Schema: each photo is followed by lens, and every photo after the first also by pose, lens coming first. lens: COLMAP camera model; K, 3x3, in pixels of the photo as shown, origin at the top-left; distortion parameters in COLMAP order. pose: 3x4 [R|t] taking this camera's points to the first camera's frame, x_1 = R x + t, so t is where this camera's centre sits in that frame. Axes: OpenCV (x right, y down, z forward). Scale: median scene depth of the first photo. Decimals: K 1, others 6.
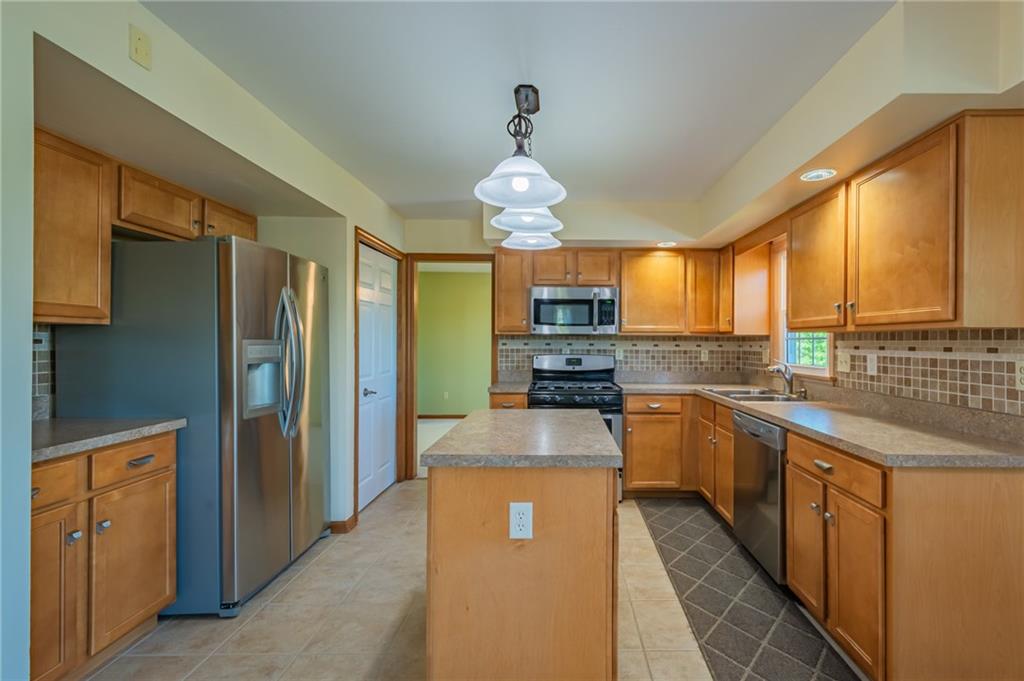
lens RADIAL K [[445.0, 0, 576.6], [0, 445.0, 340.8], [0, 0, 1]] dist [0.003902, -0.001575]
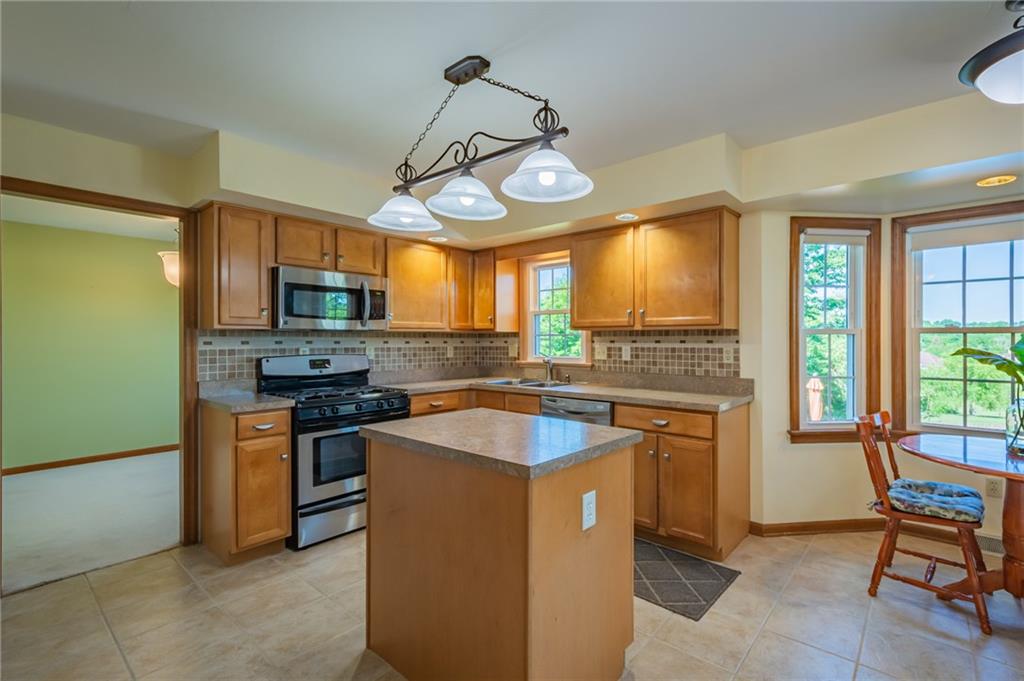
lens RADIAL K [[445.0, 0, 571.4], [0, 445.0, 333.0], [0, 0, 1]] dist [0.003902, -0.001575]
pose [[0.649256, 0.003685, 0.760561, -0.363555], [0.004404, 0.999953, -0.008604, 0.000098], [-0.760557, 0.008936, 0.649210, 0.136645]]
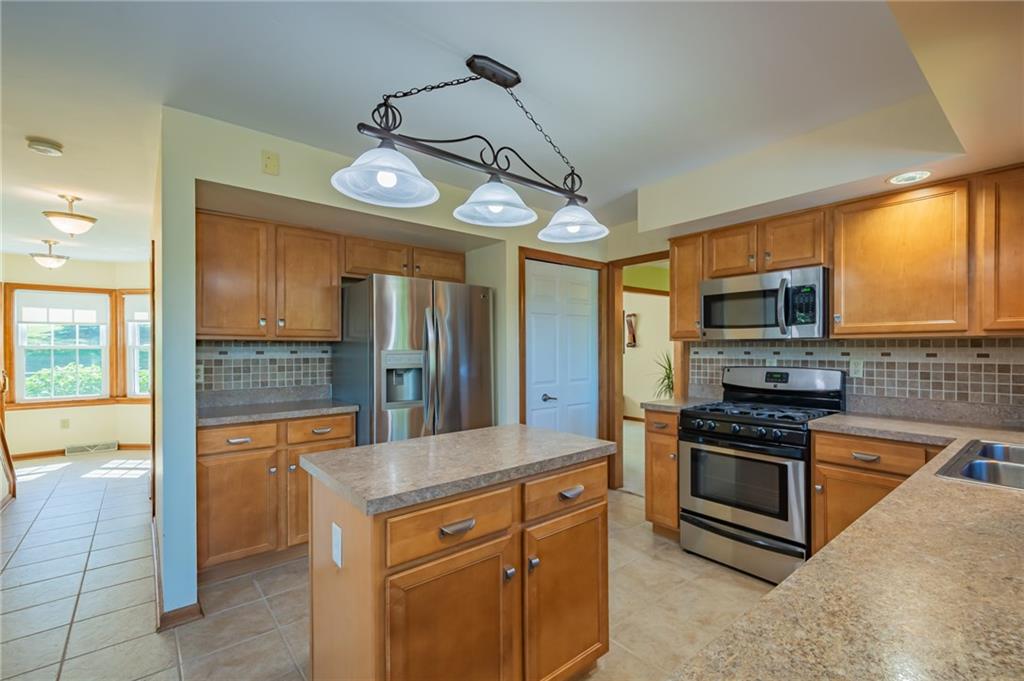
lens RADIAL K [[445.0, 0, 566.9], [0, 445.0, 351.1], [0, 0, 1]] dist [0.003902, -0.001575]
pose [[0.662957, -0.001992, -0.748655, 0.343167], [0.006612, 0.999973, 0.003194, 0.000171], [0.748628, -0.007068, 0.662952, 0.296933]]
